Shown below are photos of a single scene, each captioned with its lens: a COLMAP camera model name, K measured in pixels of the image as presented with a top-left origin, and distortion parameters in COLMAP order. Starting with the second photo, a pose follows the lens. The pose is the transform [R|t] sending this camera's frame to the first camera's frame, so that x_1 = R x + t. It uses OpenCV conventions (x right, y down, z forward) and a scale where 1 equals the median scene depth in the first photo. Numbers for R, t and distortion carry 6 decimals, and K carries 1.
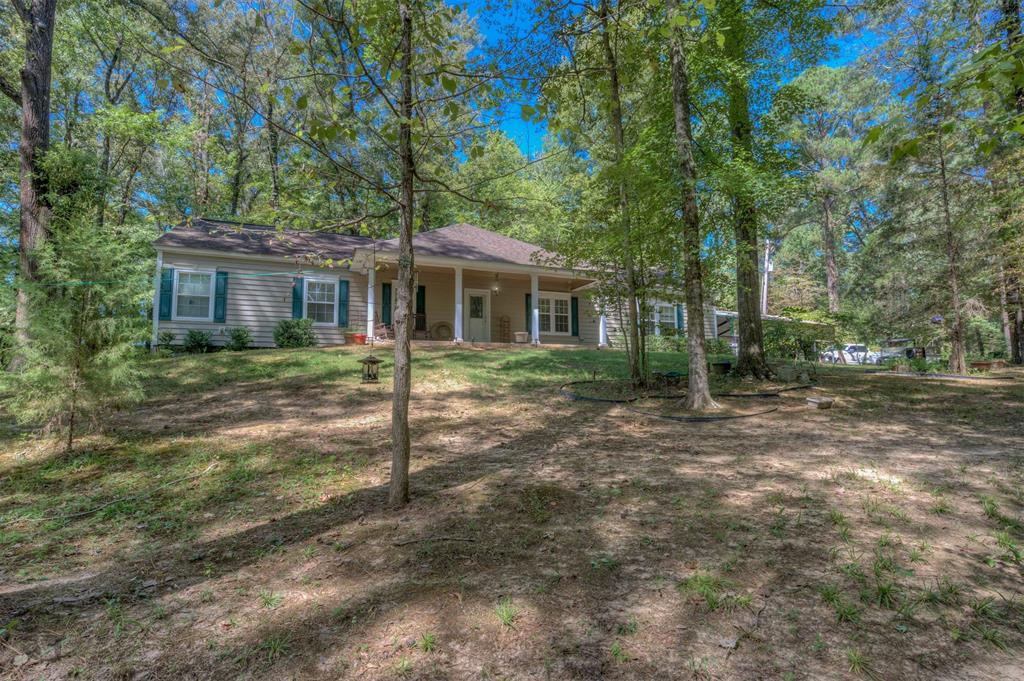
lens RADIAL K [[499.7, 0, 512.0], [0, 499.7, 340.5], [0, 0, 1]] dist [-0.003228, -0.000455]
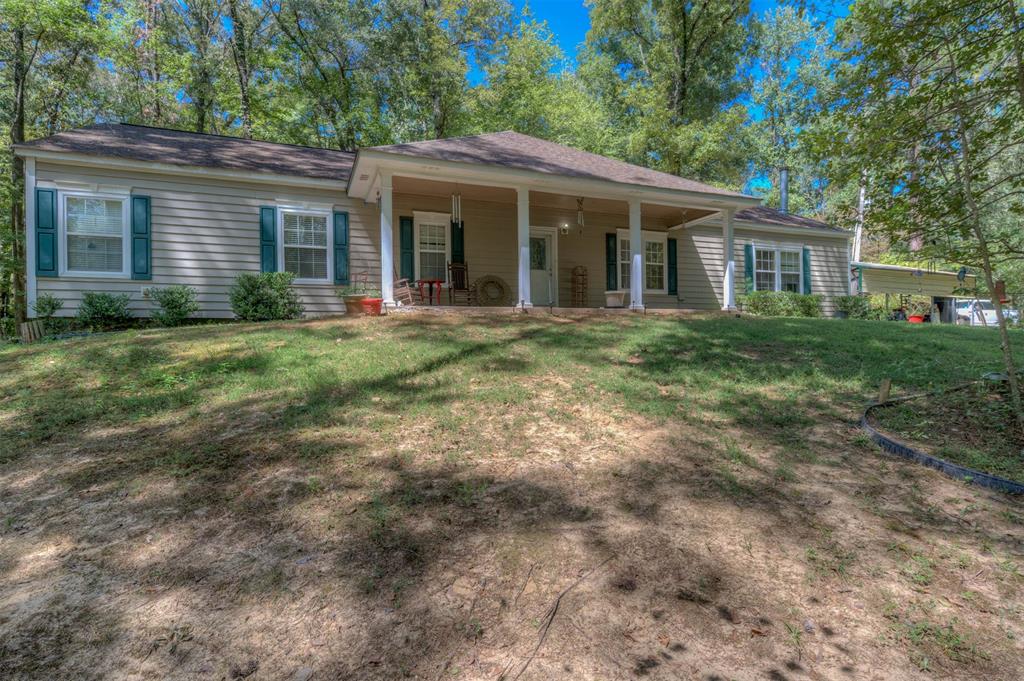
lens RADIAL K [[525.0, 0, 512.8], [0, 525.0, 347.7], [0, 0, 1]] dist [0.000789, -0.000282]
pose [[0.999913, -0.005818, -0.011866, -0.113989], [0.006967, 0.995040, 0.099226, -0.012699], [0.011229, -0.099300, 0.994994, 0.332455]]
